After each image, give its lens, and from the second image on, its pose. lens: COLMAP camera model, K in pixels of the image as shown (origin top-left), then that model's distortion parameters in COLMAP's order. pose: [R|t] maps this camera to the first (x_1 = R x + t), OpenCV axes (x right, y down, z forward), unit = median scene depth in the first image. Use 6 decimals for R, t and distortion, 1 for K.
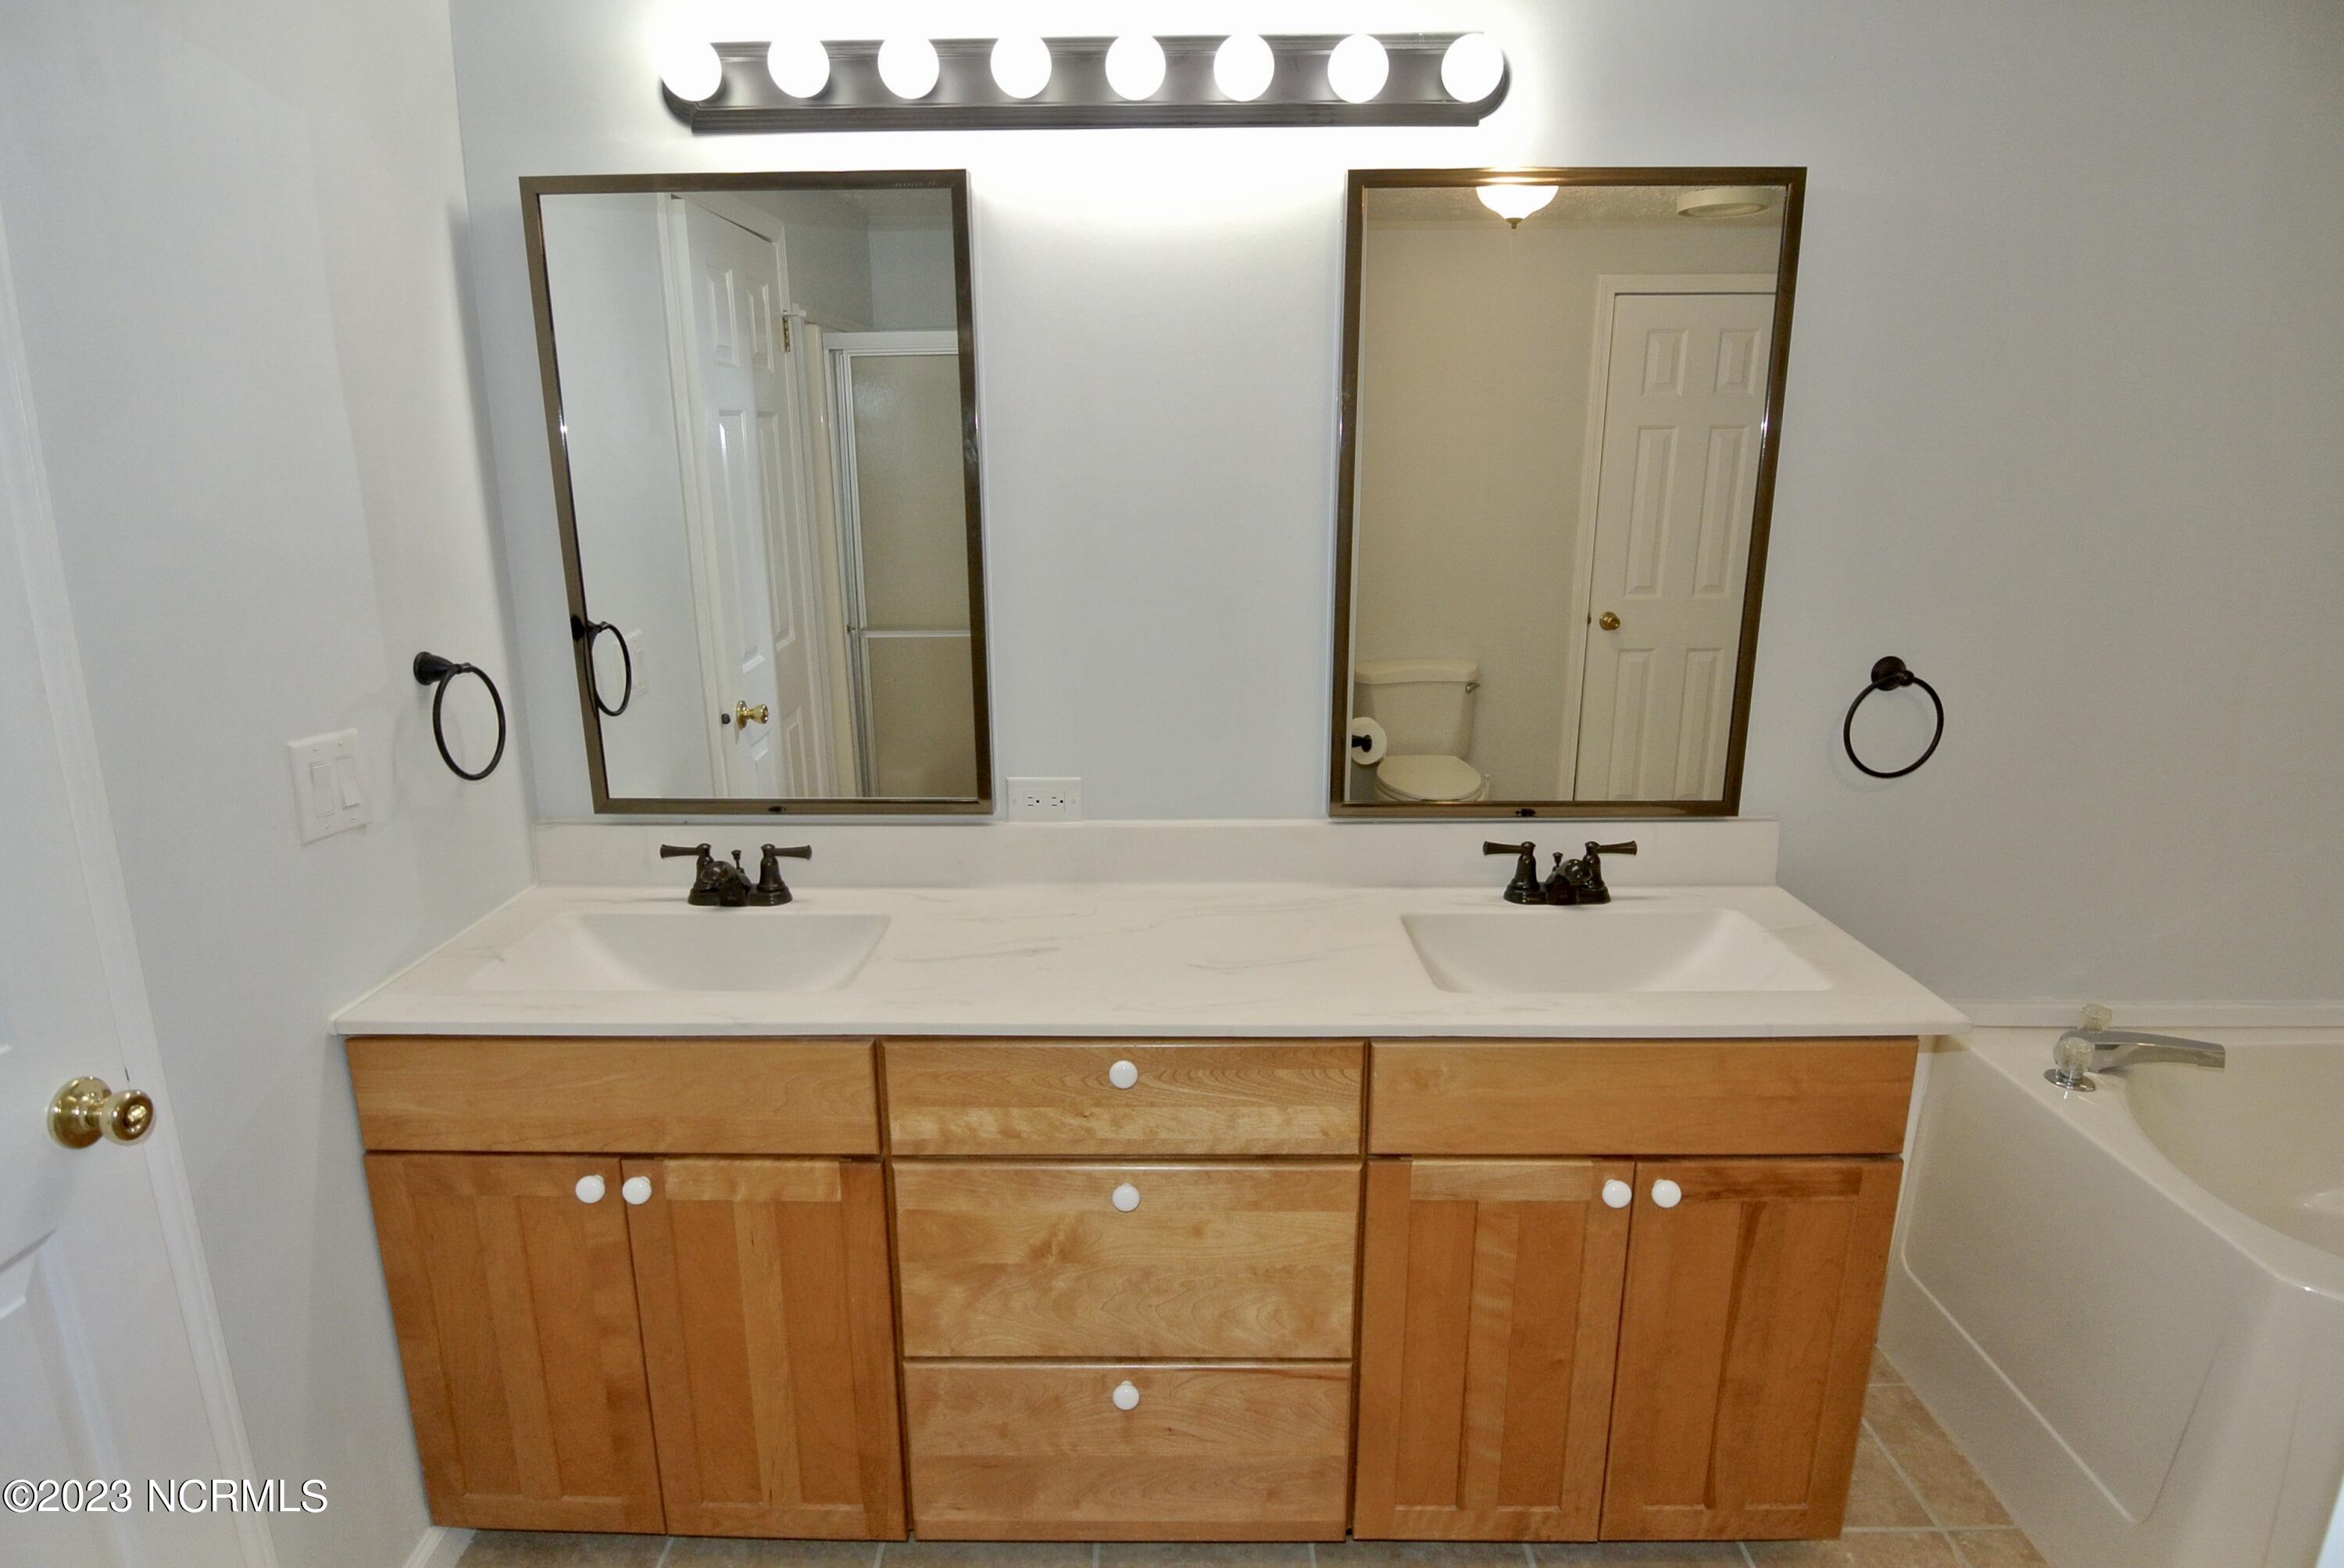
lens RADIAL K [[1227.9, 0, 1161.1], [0, 1227.9, 782.0], [0, 0, 1]] dist [0.012025, -0.036449]
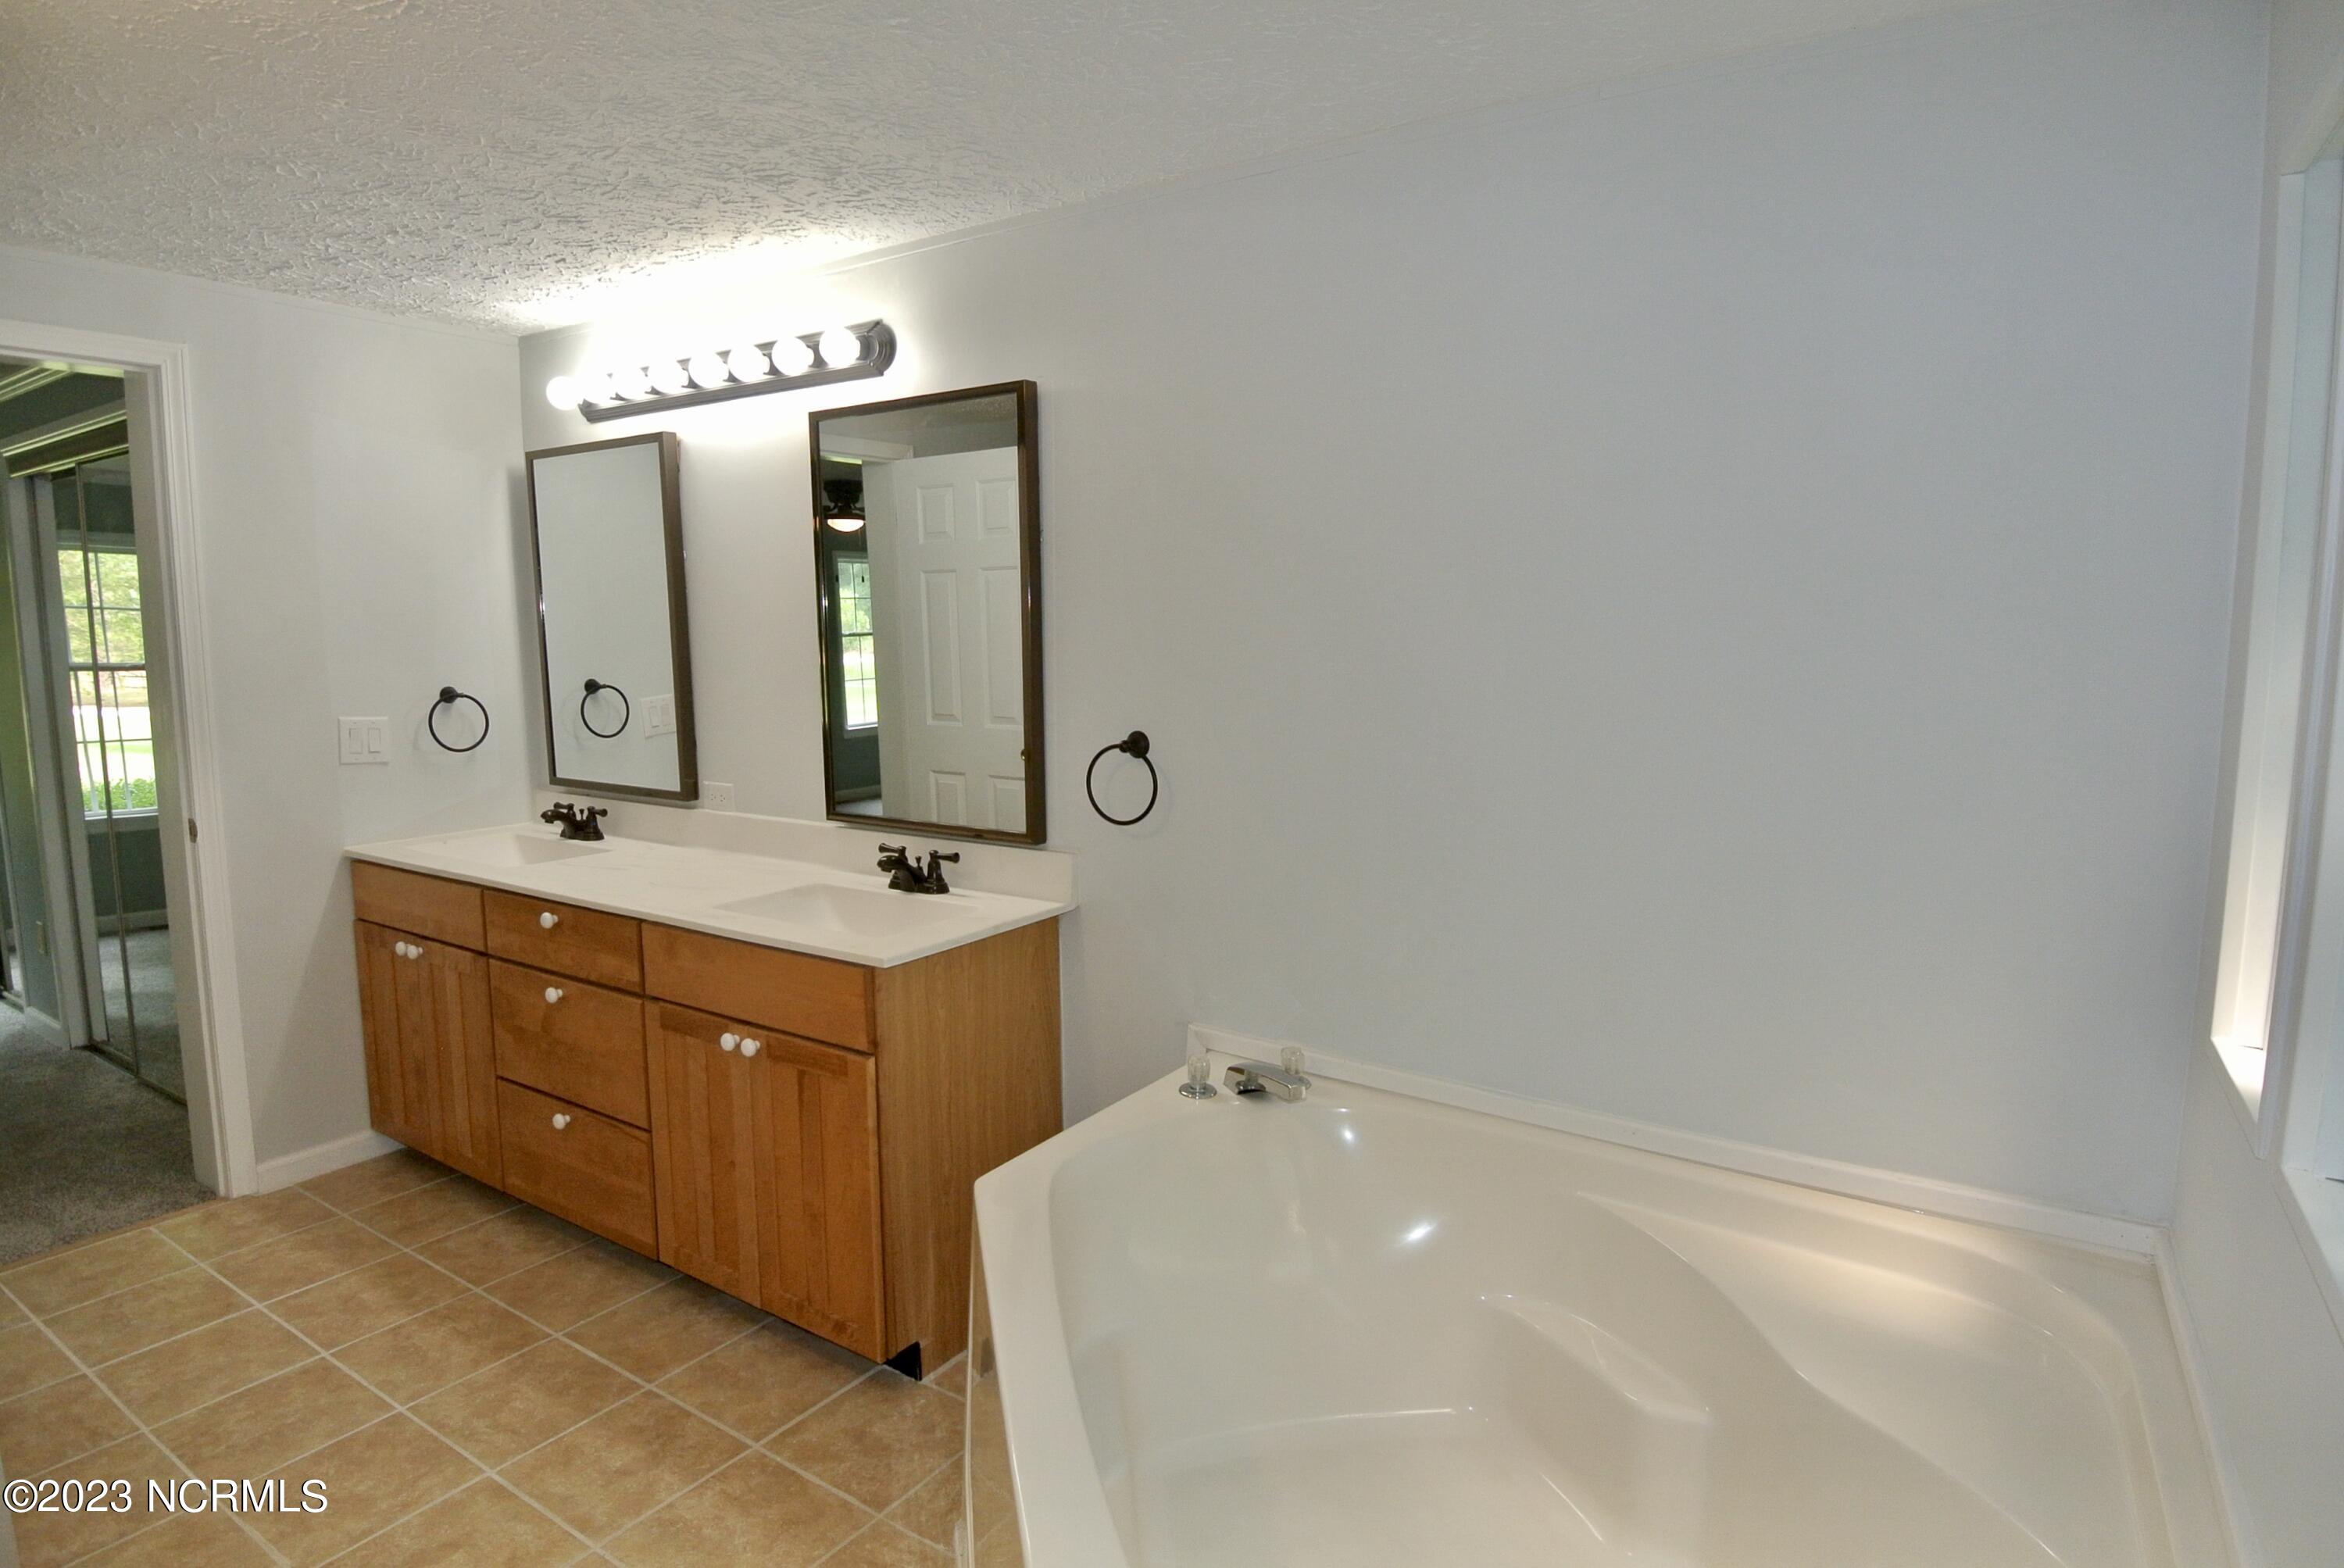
lens RADIAL K [[1244.7, 0, 1151.4], [0, 1244.7, 779.4], [0, 0, 1]] dist [0.001758, -0.025320]
pose [[0.839690, 0.068833, -0.538687, 1.447171], [-0.131838, 0.988099, -0.079247, 0.052831], [0.526821, 0.137562, 0.838771, -0.077029]]
